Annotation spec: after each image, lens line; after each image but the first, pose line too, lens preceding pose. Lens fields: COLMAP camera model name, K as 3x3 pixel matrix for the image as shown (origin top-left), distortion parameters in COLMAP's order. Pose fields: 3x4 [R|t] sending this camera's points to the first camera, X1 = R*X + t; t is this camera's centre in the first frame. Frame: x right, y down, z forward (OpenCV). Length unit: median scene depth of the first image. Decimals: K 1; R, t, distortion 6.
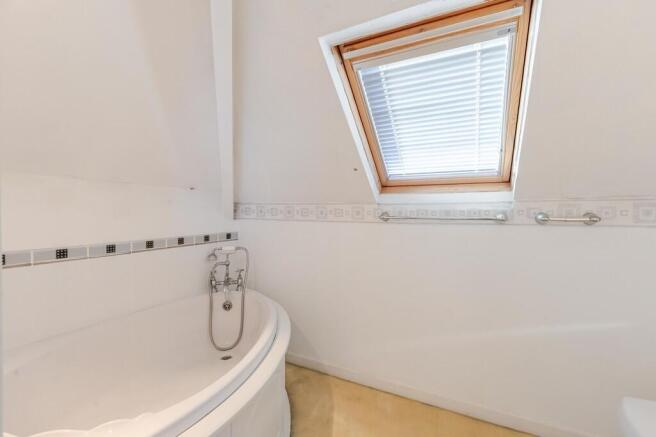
lens RADIAL K [[282.6, 0, 328.0], [0, 282.6, 218.5], [0, 0, 1]] dist [0.000936, 0.000061]
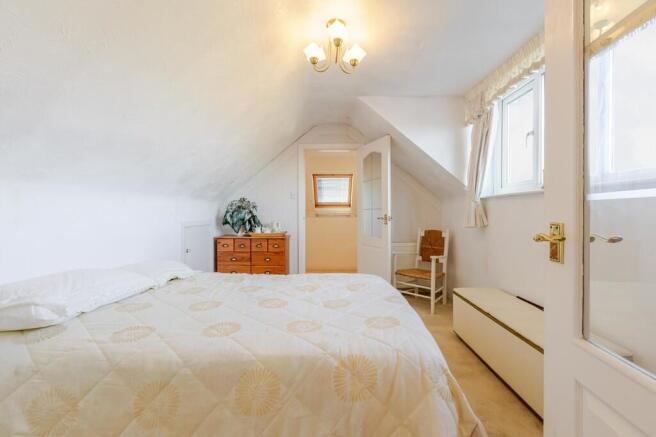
lens RADIAL K [[282.6, 0, 328.0], [0, 282.6, 218.5], [0, 0, 1]] dist [0.000936, 0.000061]
pose [[0.901482, -0.014396, 0.432577, -1.220198], [0.013291, 0.999896, 0.005579, 0.017315], [-0.432613, 0.000720, 0.901580, -2.200656]]
